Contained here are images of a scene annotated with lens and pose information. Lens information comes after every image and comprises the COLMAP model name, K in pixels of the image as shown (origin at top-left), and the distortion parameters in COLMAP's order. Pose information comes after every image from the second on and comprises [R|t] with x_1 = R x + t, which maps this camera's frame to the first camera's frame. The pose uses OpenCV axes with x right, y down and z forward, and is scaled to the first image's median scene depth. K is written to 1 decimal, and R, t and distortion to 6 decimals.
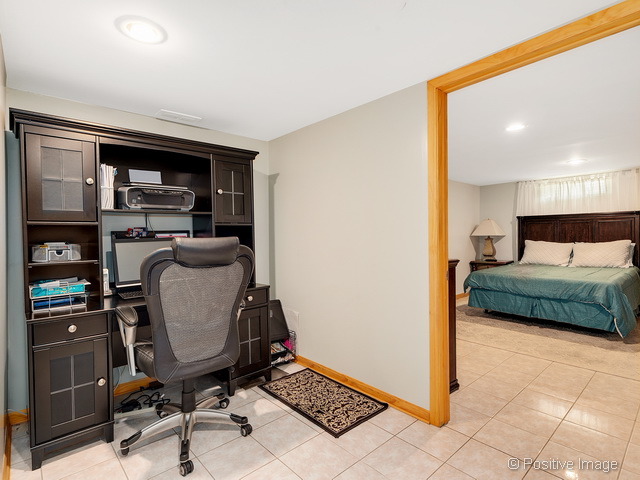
lens RADIAL K [[334.0, 0, 320.2], [0, 334.0, 238.6], [0, 0, 1]] dist [-0.002387, -0.002008]
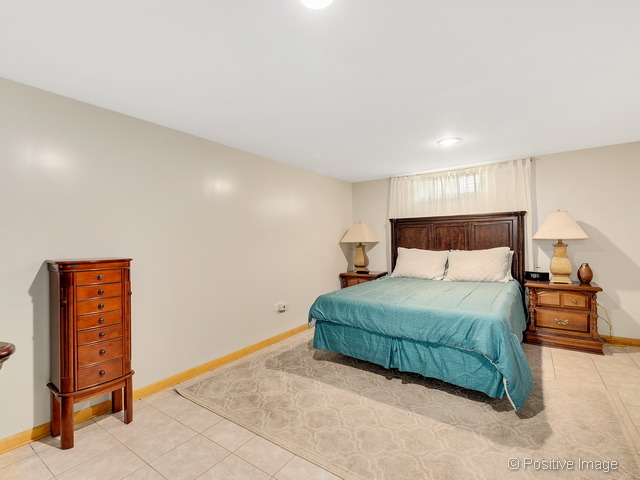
lens RADIAL K [[306.9, 0, 319.7], [0, 306.9, 239.6], [0, 0, 1]] dist [0.000296, -0.000266]
pose [[0.971496, -0.003509, 0.237029, 0.299711], [0.007184, 0.999867, -0.014644, -0.006427], [-0.236946, 0.015930, 0.971392, 0.374288]]
